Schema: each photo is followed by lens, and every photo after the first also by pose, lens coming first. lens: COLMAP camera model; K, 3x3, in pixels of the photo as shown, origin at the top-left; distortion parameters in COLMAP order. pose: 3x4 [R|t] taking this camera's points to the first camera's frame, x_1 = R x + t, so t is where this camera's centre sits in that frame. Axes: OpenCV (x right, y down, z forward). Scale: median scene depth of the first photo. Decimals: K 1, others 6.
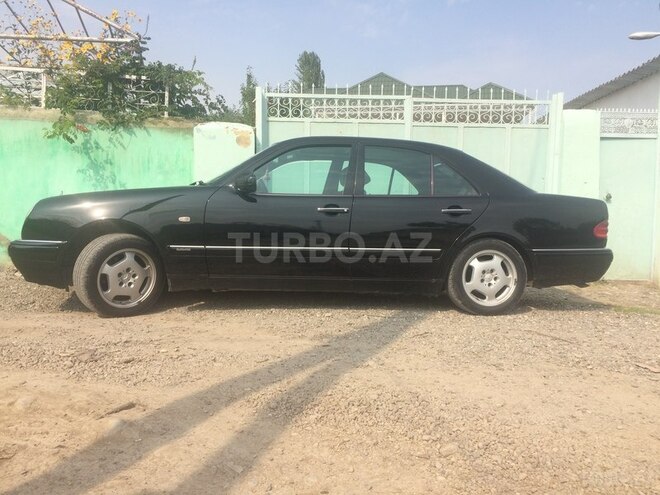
lens RADIAL K [[567.1, 0, 330.9], [0, 567.1, 246.6], [0, 0, 1]] dist [0.057052, -0.046433]
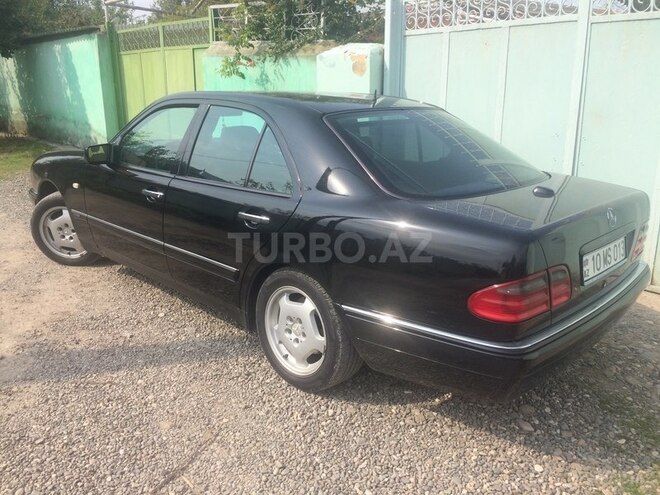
lens RADIAL K [[567.1, 0, 332.8], [0, 567.1, 248.0], [0, 0, 1]] dist [0.057052, -0.046433]
pose [[0.629345, 0.199104, -0.751187, 0.724455], [-0.045540, 0.974410, 0.220116, -0.164184], [0.775790, -0.104320, 0.622308, 0.634092]]
